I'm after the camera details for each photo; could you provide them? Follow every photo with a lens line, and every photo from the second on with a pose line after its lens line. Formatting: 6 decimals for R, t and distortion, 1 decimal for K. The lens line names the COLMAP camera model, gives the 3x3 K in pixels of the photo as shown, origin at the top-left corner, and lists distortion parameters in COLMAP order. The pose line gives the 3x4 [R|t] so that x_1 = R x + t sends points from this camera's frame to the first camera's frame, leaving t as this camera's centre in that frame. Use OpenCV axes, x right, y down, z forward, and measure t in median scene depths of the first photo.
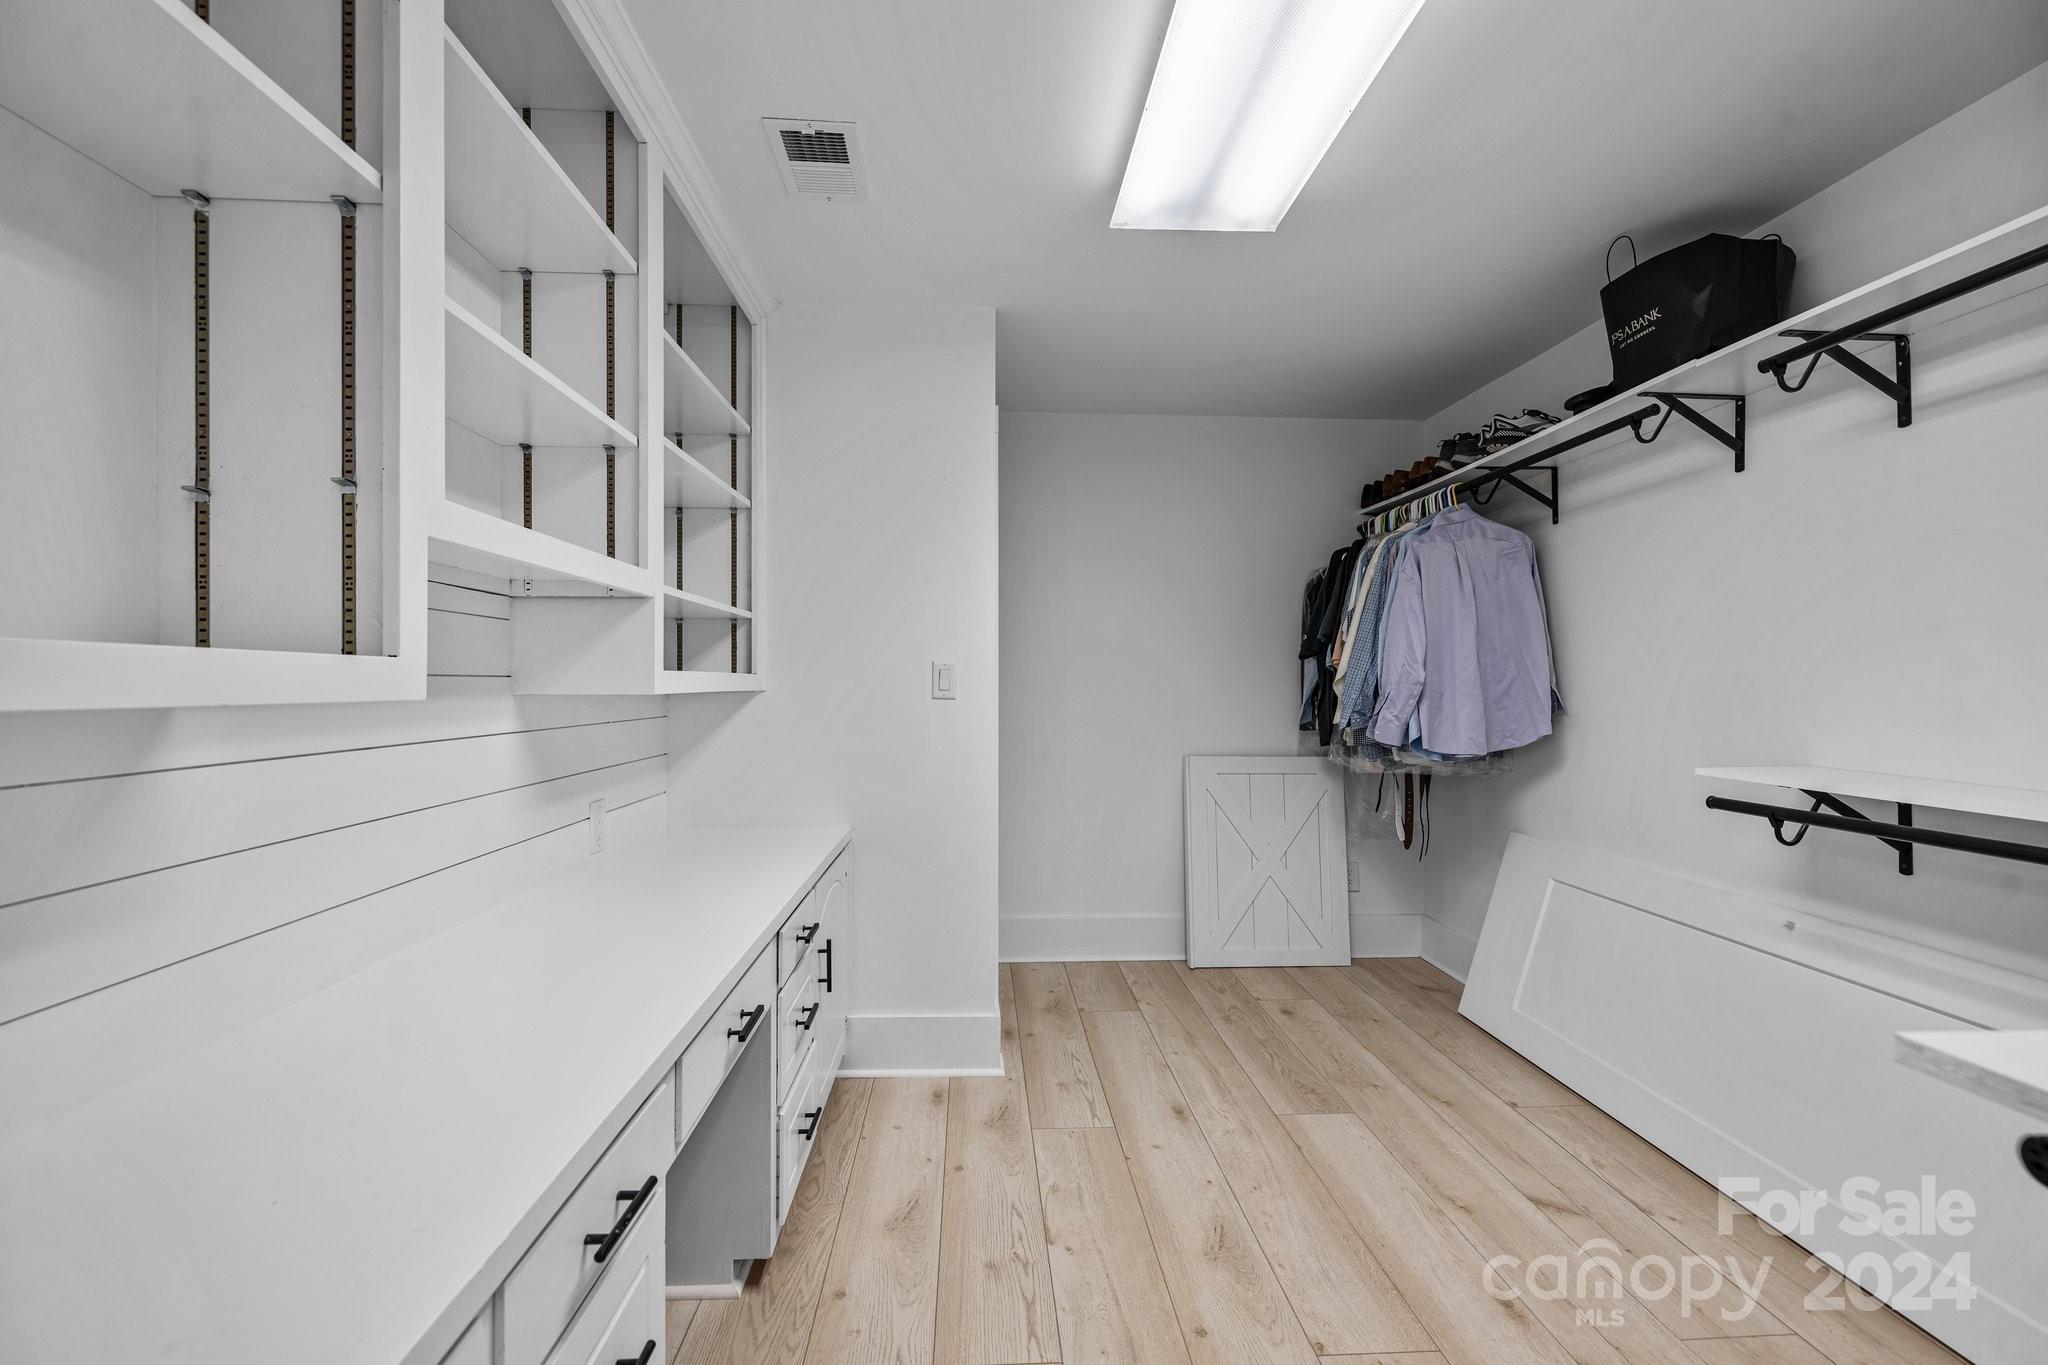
lens RADIAL K [[857.2, 0, 1028.2], [0, 857.2, 685.5], [0, 0, 1]] dist [0.001644, -0.000035]
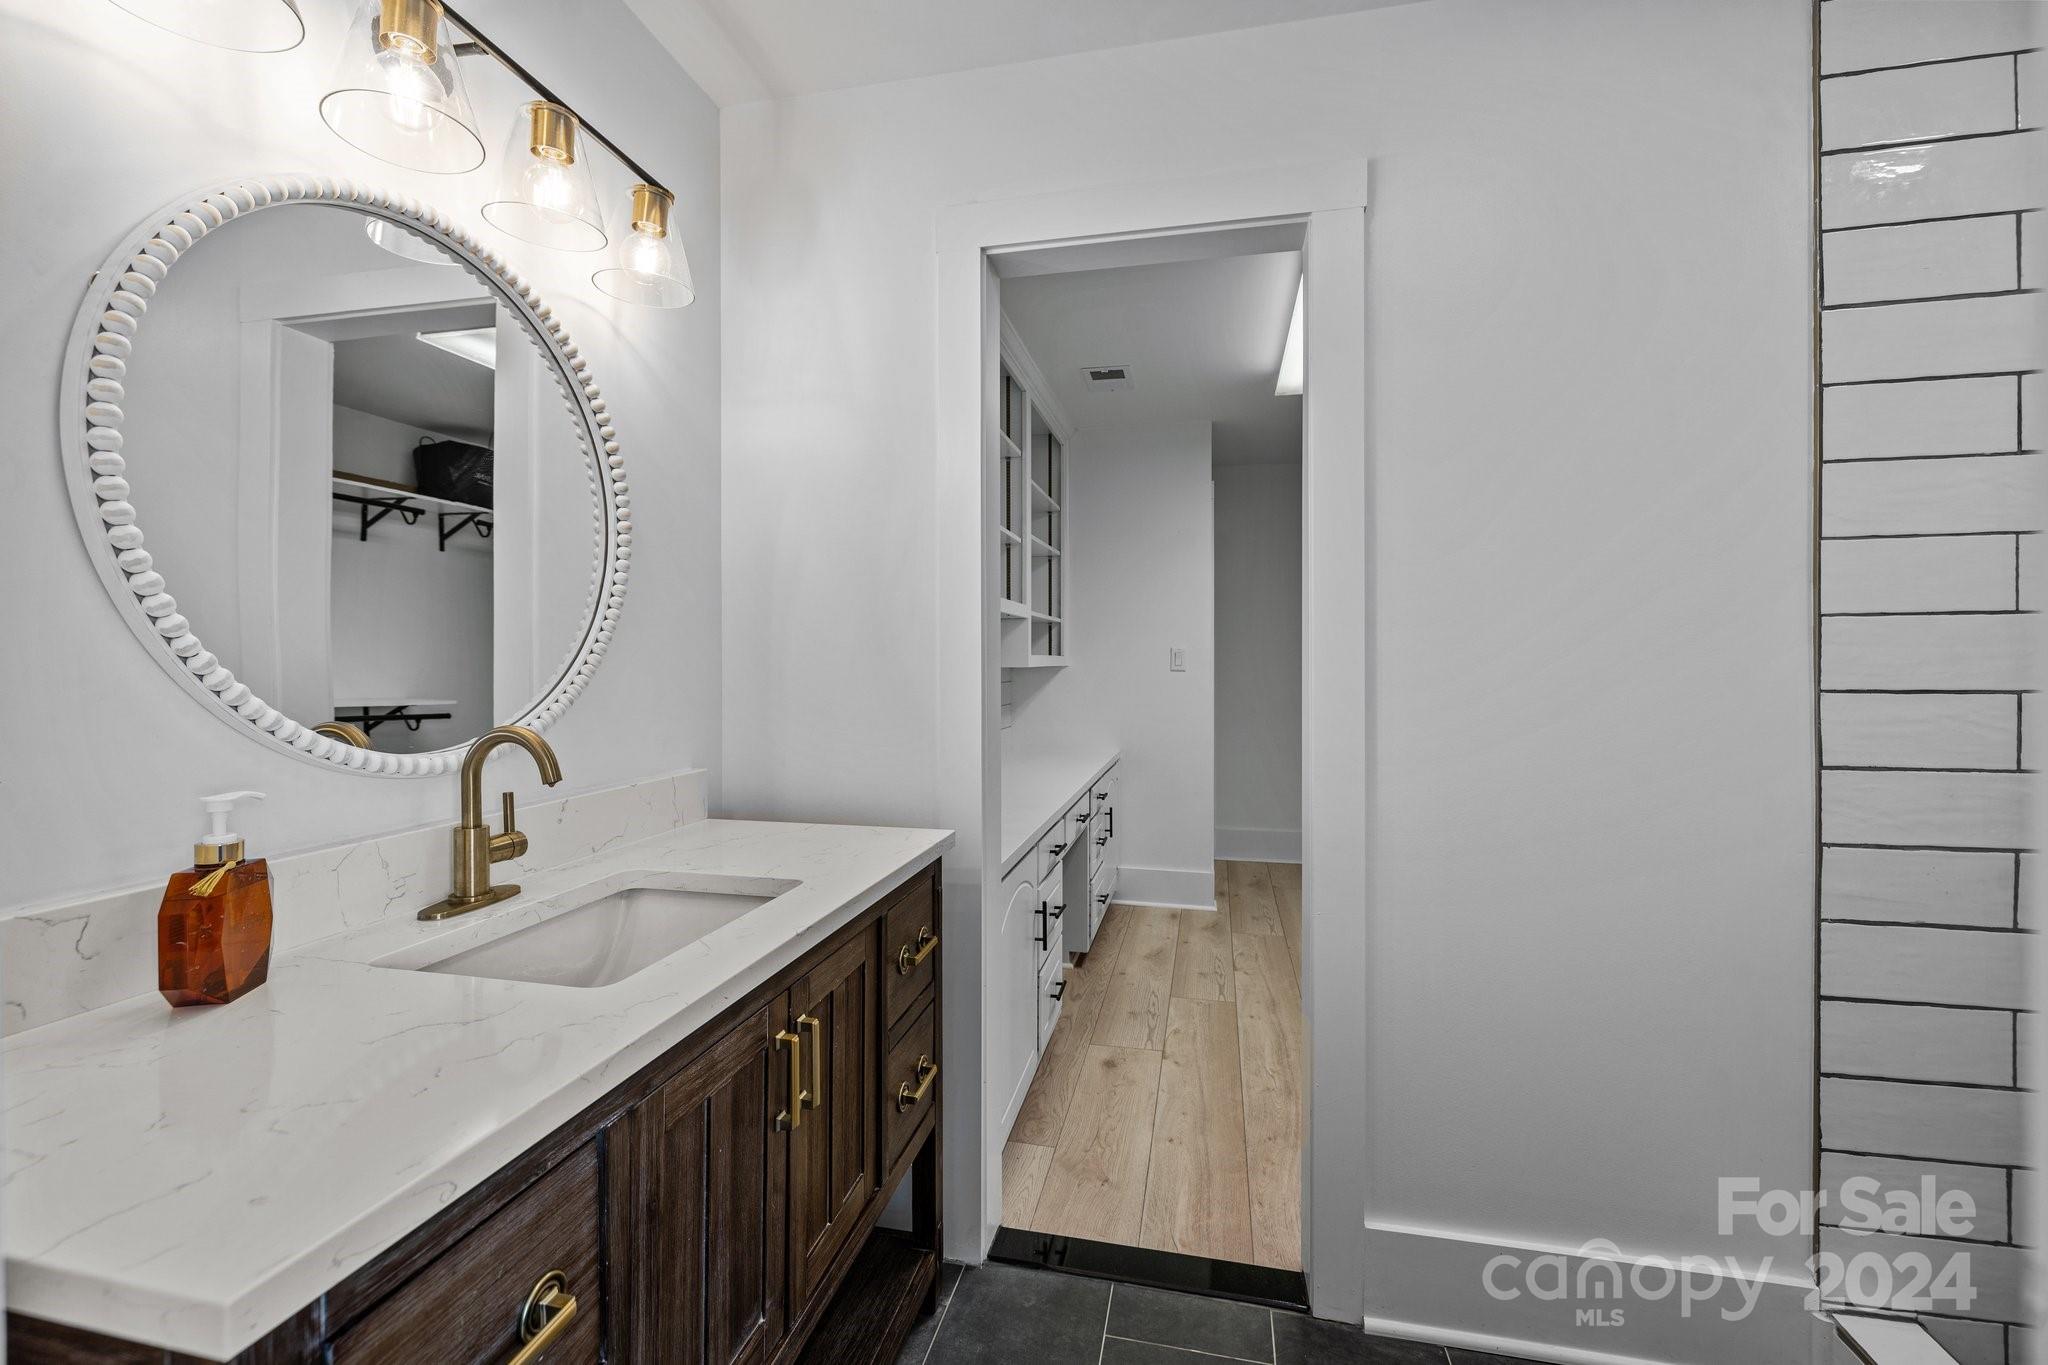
lens RADIAL K [[857.2, 0, 1029.7], [0, 857.2, 673.3], [0, 0, 1]] dist [0.001644, -0.000035]
pose [[0.961791, 0.000184, -0.273786, 0.083905], [0.002776, 0.999942, 0.010425, 0.002606], [0.273772, -0.010787, 0.961734, -0.698090]]
